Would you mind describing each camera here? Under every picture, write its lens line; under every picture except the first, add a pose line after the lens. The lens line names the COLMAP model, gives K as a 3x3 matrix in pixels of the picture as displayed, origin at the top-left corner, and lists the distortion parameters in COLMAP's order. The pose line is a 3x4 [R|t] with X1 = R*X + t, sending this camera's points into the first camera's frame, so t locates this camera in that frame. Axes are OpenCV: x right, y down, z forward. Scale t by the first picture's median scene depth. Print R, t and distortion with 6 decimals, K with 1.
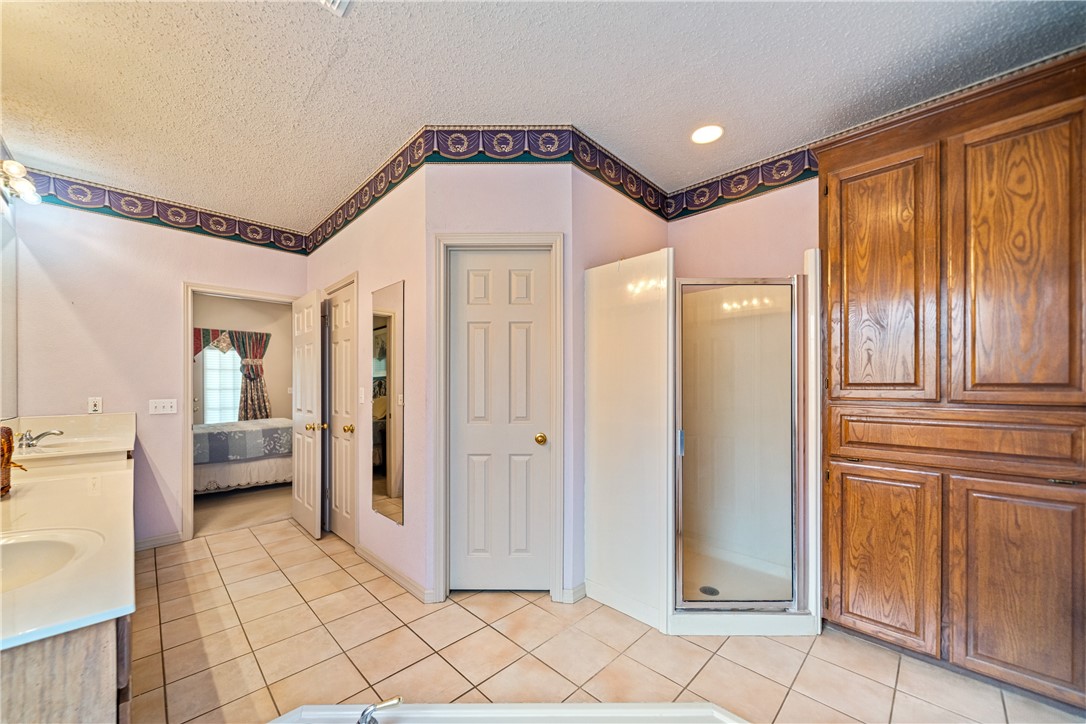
lens RADIAL K [[402.0, 0, 541.6], [0, 402.0, 387.6], [0, 0, 1]] dist [-0.000263, -0.000043]
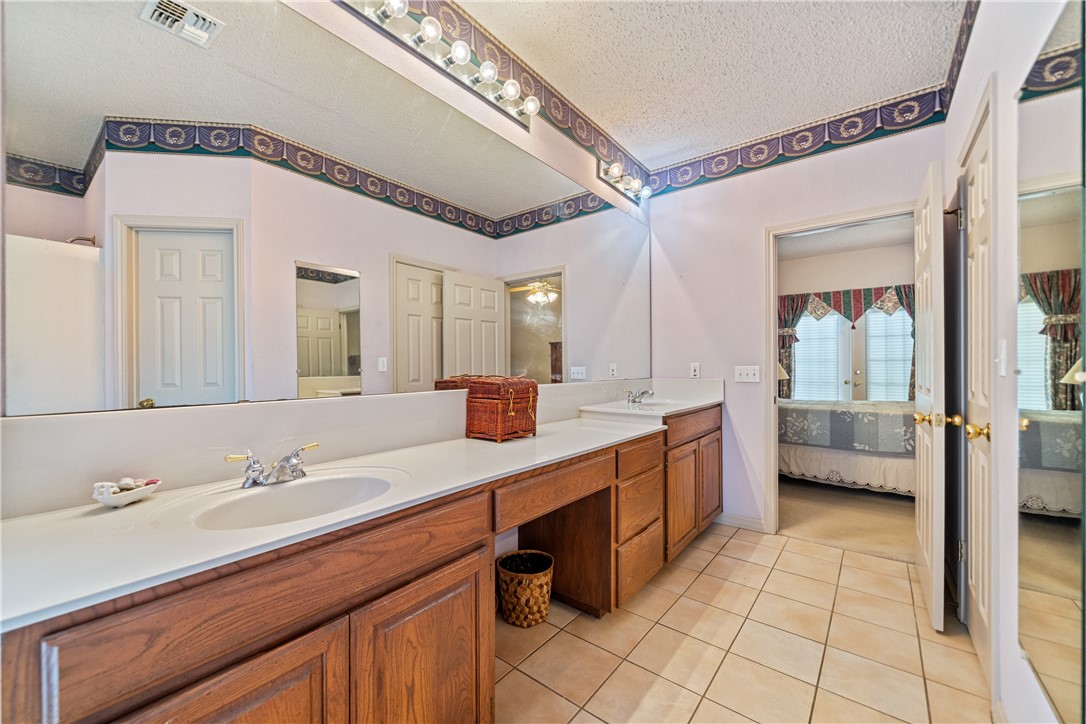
lens RADIAL K [[424.6, 0, 541.6], [0, 424.6, 363.9], [0, 0, 1]] dist [0.000163, -0.000017]
pose [[0.112653, 0.000533, -0.993634, -0.045963], [-0.001051, 0.999999, 0.000417, 0.022221], [0.993634, 0.000997, 0.112653, 0.387347]]
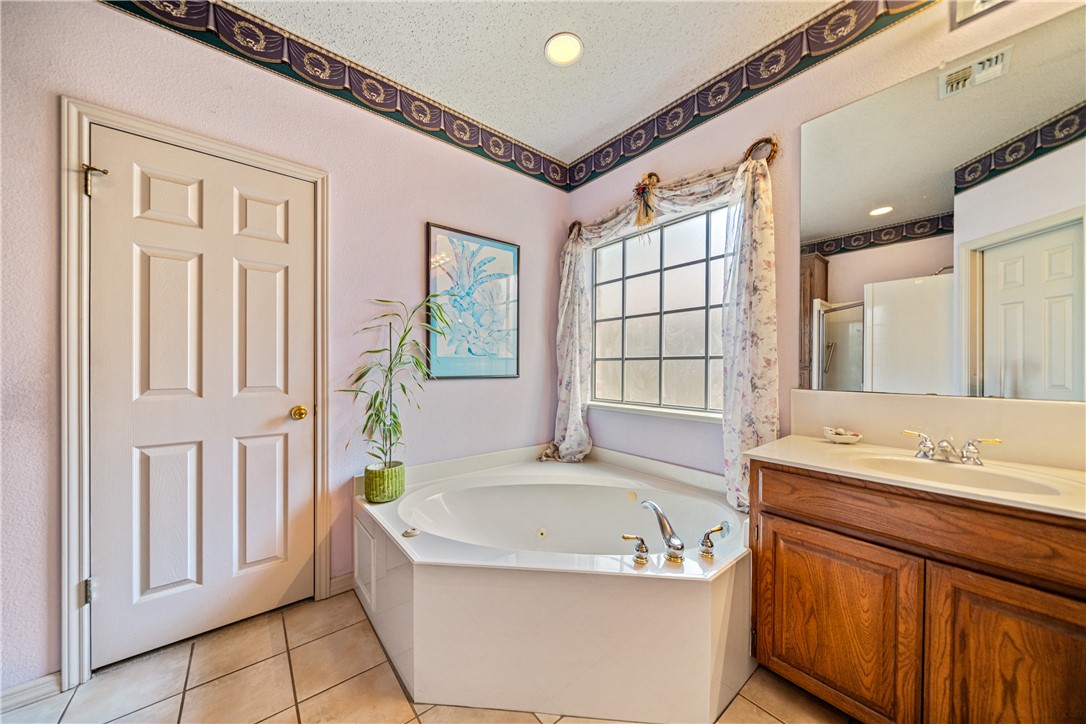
lens RADIAL K [[380.2, 0, 538.9], [0, 380.2, 364.4], [0, 0, 1]] dist [-0.000427, -0.000087]
pose [[-0.994854, -0.001019, 0.101313, -0.042706], [-0.000779, 0.999997, 0.002409, 0.020596], [-0.101316, 0.002318, -0.994852, 0.678297]]
